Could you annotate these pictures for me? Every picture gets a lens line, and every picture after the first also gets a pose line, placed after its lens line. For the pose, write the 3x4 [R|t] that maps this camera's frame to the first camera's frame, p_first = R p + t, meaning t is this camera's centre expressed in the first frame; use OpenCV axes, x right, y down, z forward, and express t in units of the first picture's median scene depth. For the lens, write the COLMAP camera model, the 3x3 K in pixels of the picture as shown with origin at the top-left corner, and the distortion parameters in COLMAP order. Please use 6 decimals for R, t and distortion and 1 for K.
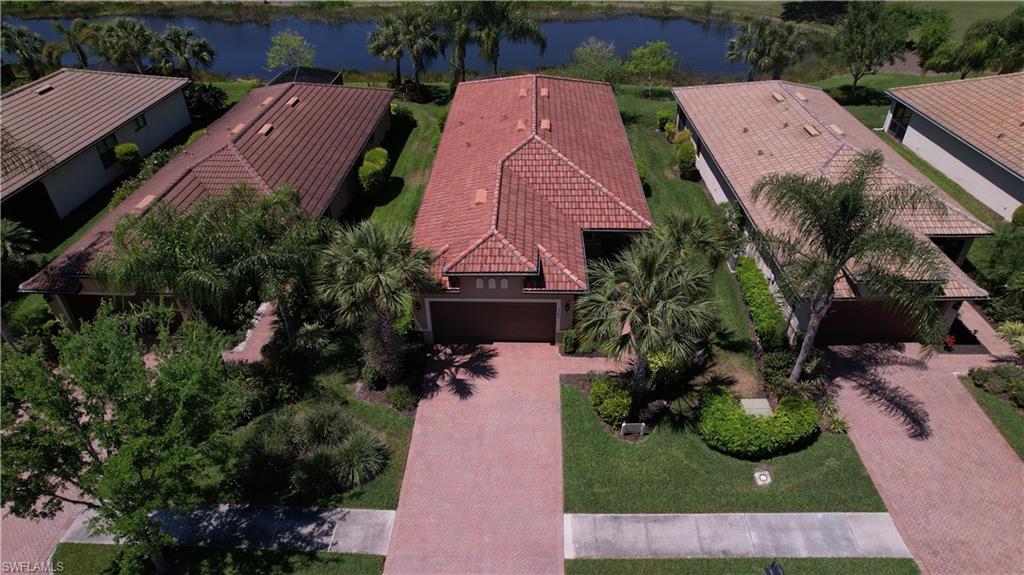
lens RADIAL K [[661.5, 0, 511.4], [0, 661.5, 307.8], [0, 0, 1]] dist [-0.091513, 0.080316]
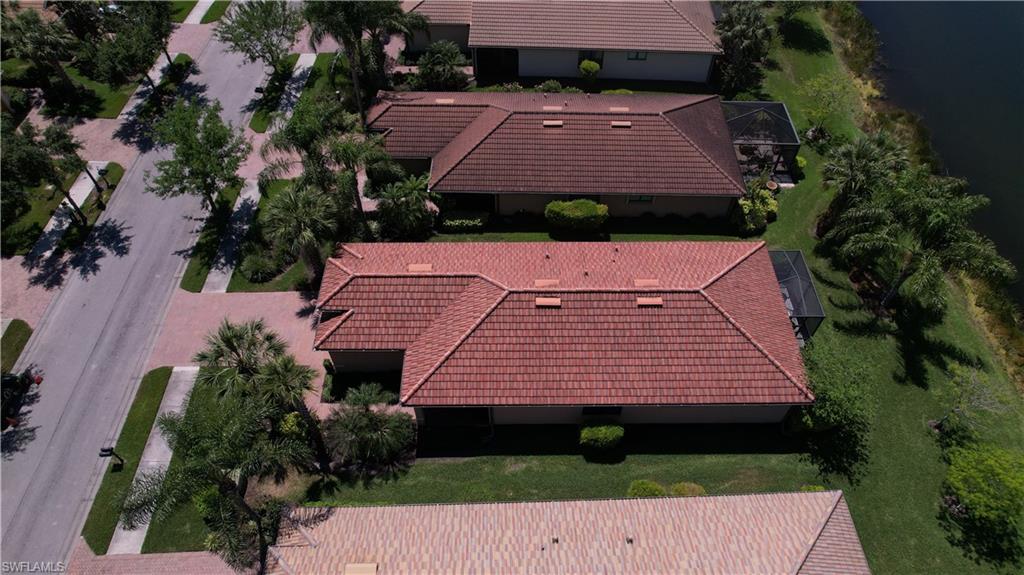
lens RADIAL K [[661.5, 0, 511.4], [0, 661.5, 307.8], [0, 0, 1]] dist [-0.091513, 0.080316]
pose [[0.009519, 0.799215, -0.600970, 0.777544], [-0.573269, 0.496788, 0.651586, -1.067774], [0.819312, 0.338315, 0.462895, 0.622051]]
